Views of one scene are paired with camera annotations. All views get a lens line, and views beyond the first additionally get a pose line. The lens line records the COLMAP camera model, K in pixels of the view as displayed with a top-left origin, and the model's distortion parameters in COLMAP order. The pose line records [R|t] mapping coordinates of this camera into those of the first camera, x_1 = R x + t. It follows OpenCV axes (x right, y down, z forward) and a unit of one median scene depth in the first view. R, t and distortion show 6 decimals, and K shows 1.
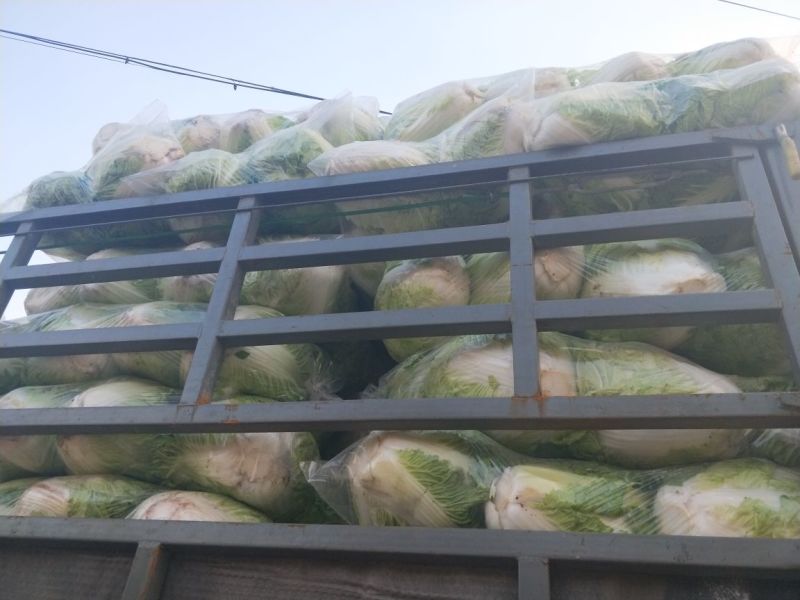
lens RADIAL K [[633.1, 0, 400.0], [0, 633.1, 300.0], [0, 0, 1]] dist [0.054003, -0.036776]
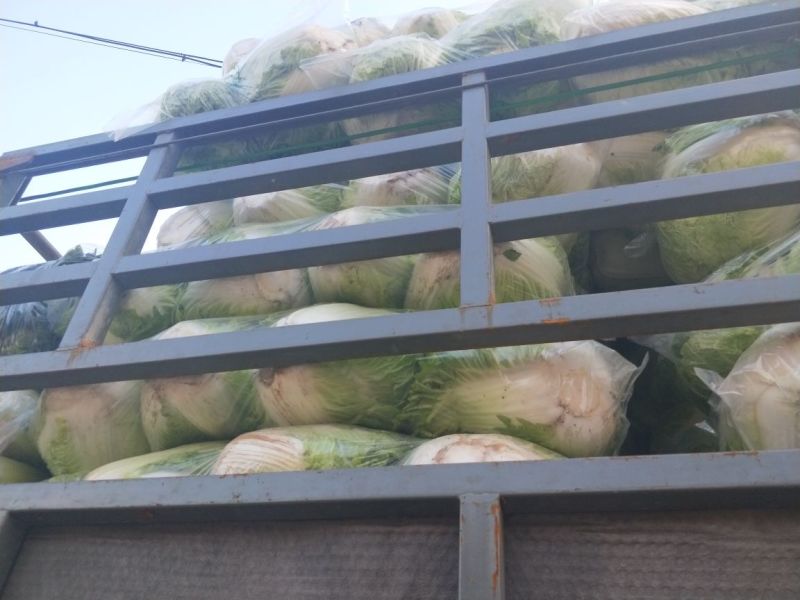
lens RADIAL K [[615.3, 0, 400.0], [0, 615.3, 300.0], [0, 0, 1]] dist [0.059005, -0.059944]
pose [[0.999294, -0.023465, 0.029333, -0.409562], [0.025966, 0.995779, -0.088031, 0.202255], [-0.027144, 0.088730, 0.995686, 0.318562]]
